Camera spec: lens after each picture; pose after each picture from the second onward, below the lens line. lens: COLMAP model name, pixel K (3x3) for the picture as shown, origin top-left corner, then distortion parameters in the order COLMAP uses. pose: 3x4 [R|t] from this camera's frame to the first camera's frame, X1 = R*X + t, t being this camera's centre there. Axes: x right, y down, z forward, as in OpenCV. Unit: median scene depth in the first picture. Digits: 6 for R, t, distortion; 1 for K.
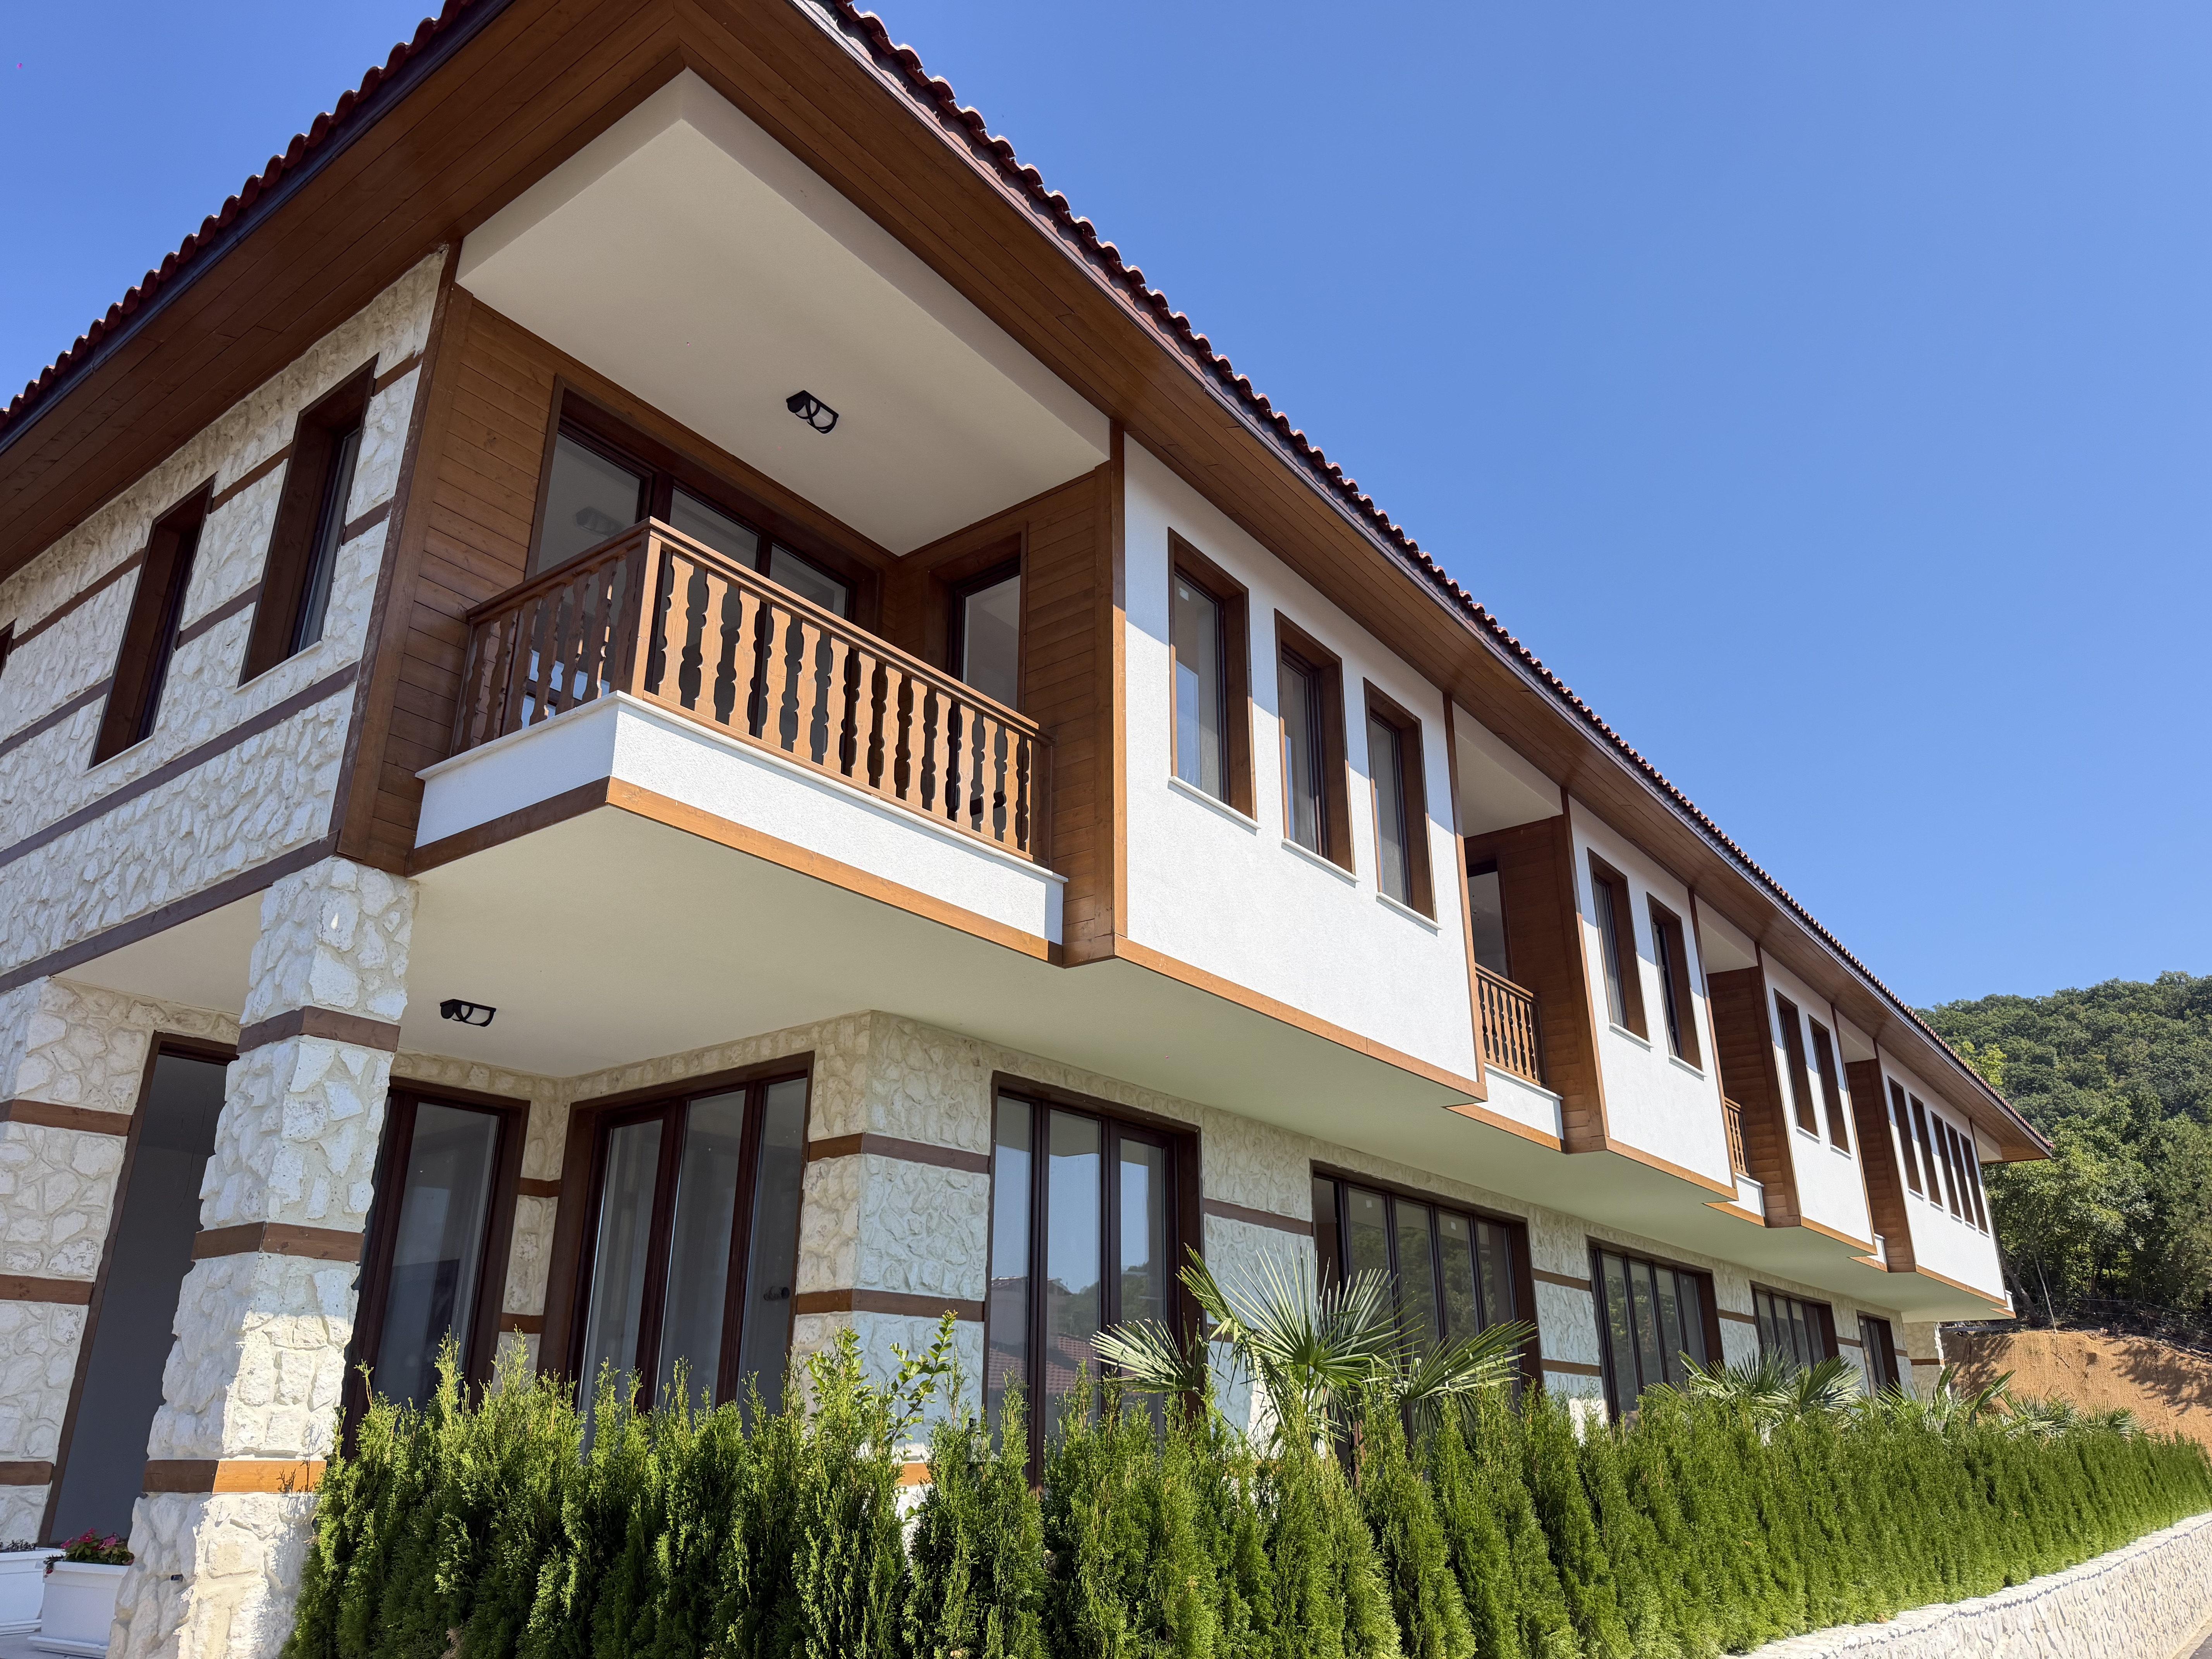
lens RADIAL K [[1564.3, 0, 1134.5], [0, 1564.3, 829.9], [0, 0, 1]] dist [0.059635, -0.084381]
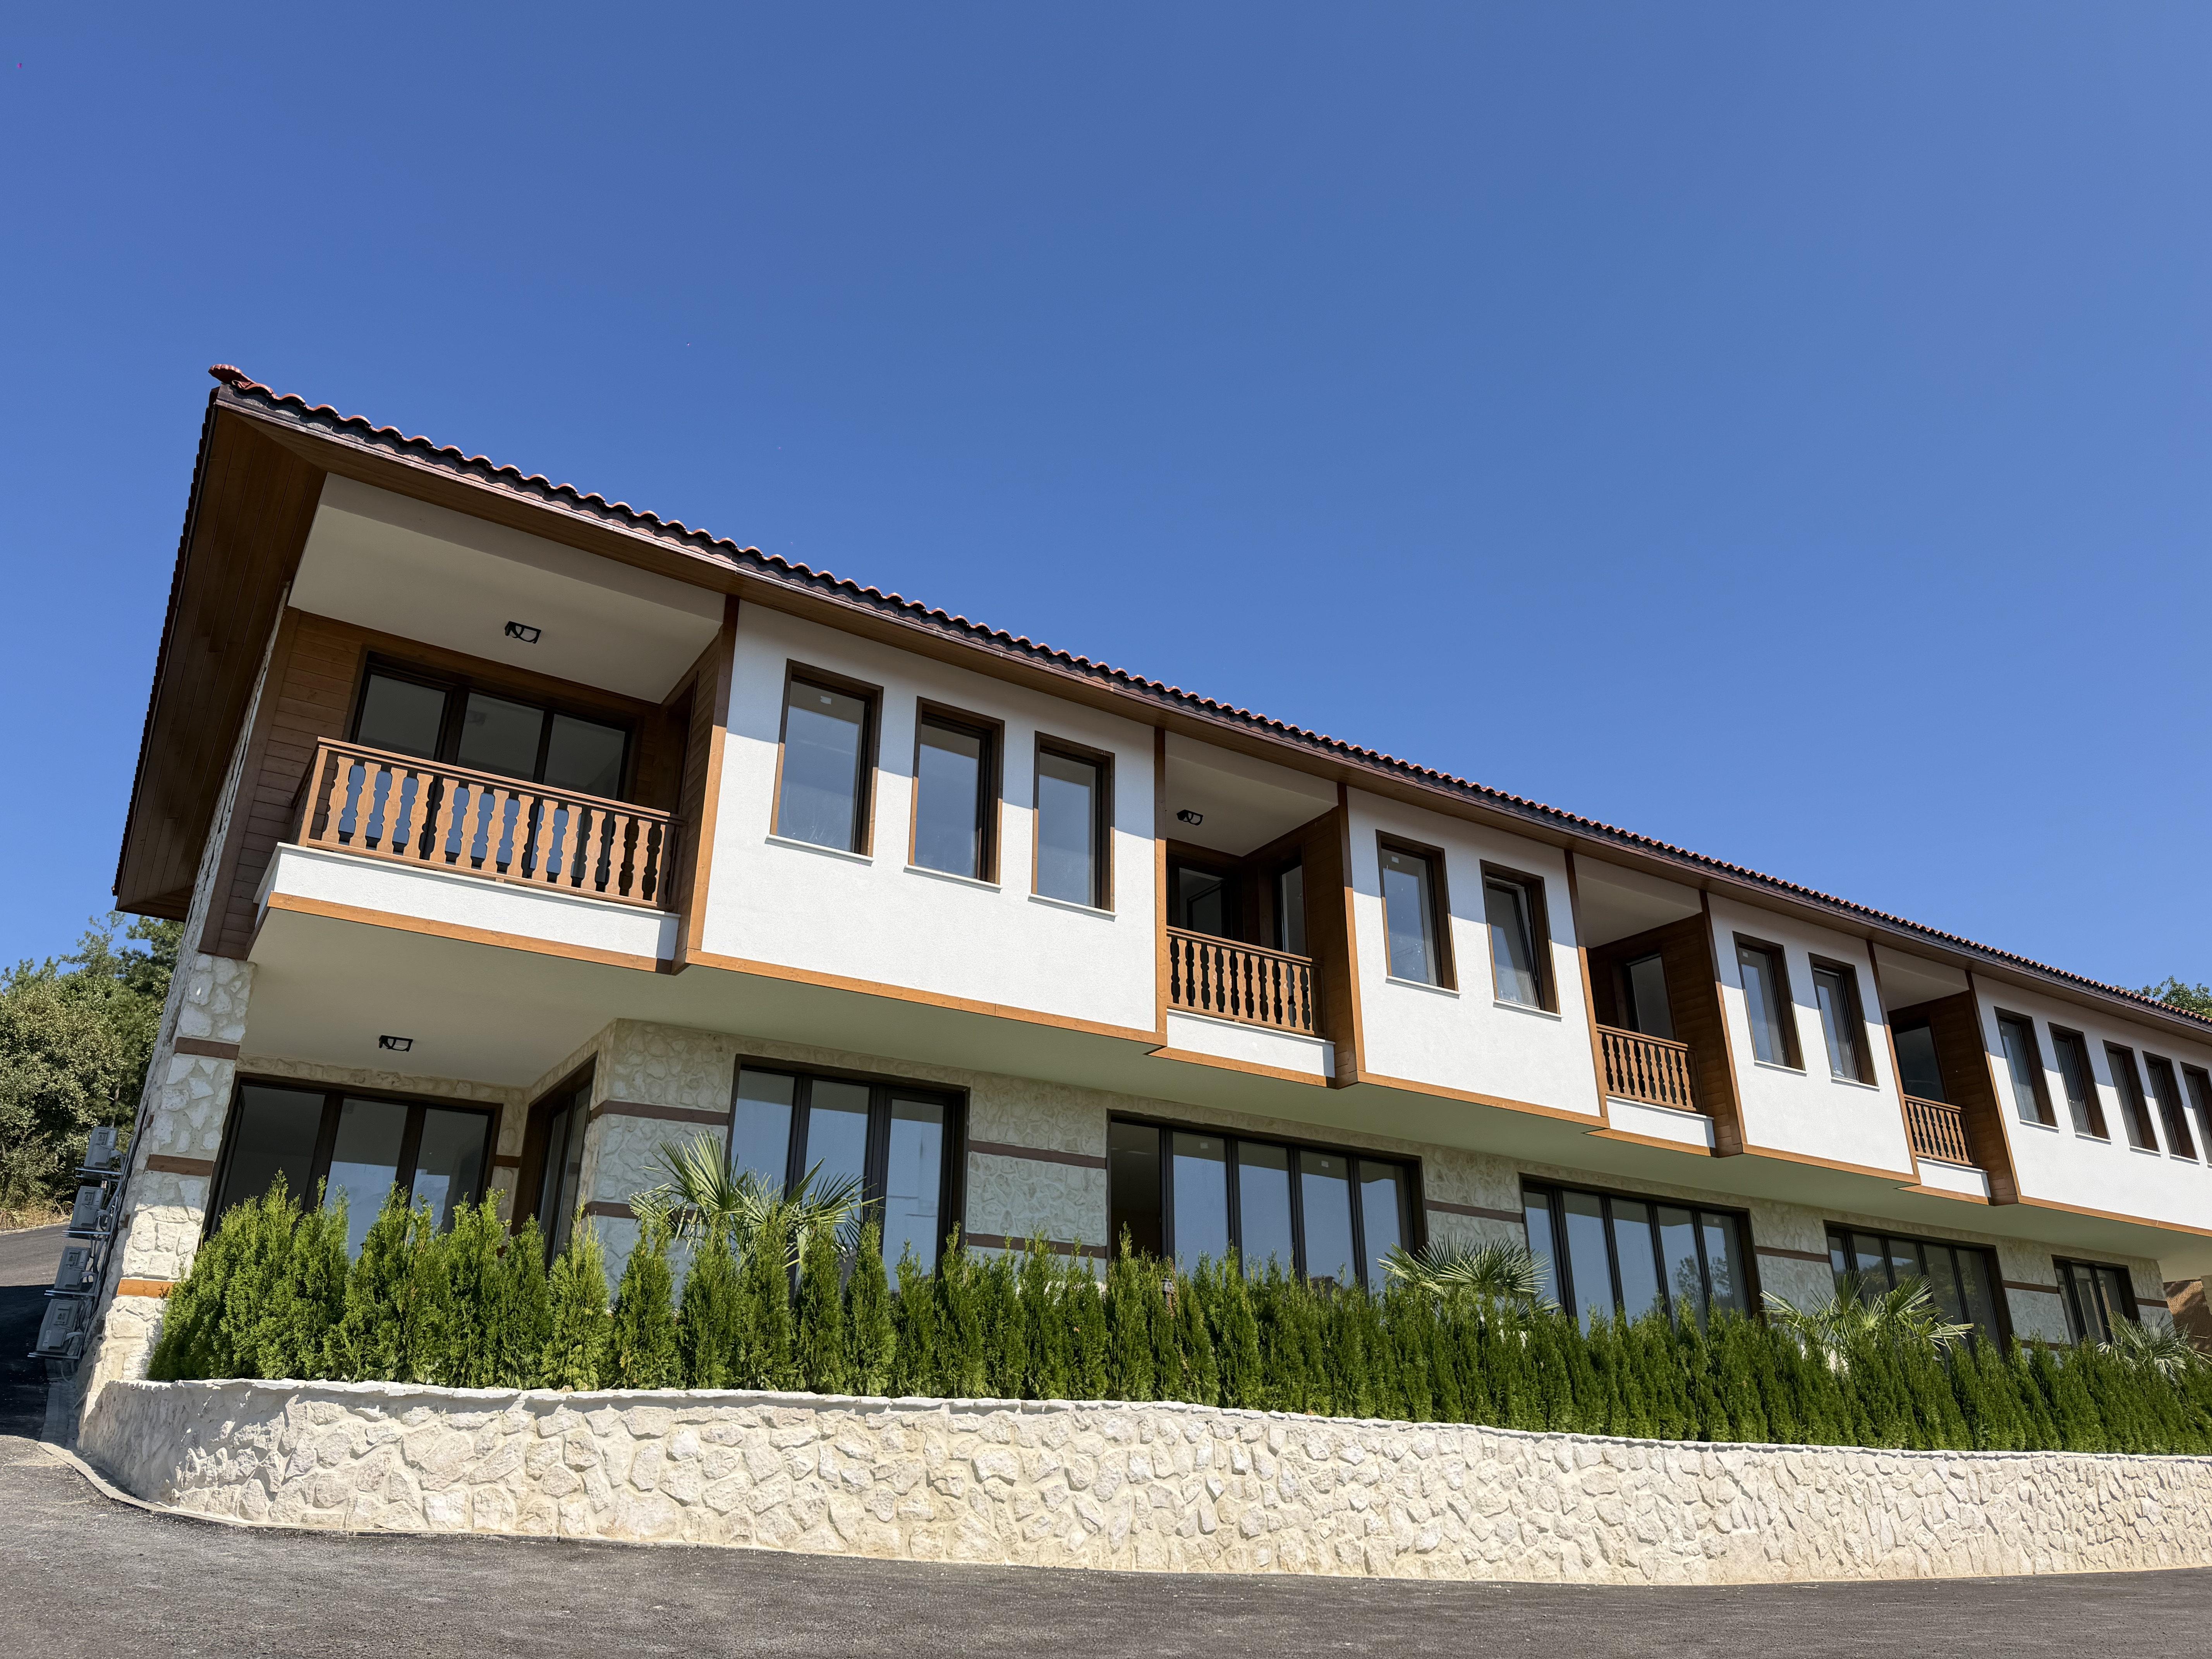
lens RADIAL K [[1564.3, 0, 1111.6], [0, 1564.3, 836.0], [0, 0, 1]] dist [0.059635, -0.084381]
pose [[0.938309, -0.131369, -0.319871, 0.814231], [0.124236, 0.991333, -0.042700, 0.070032], [0.322709, 0.000326, 0.946498, -0.273111]]
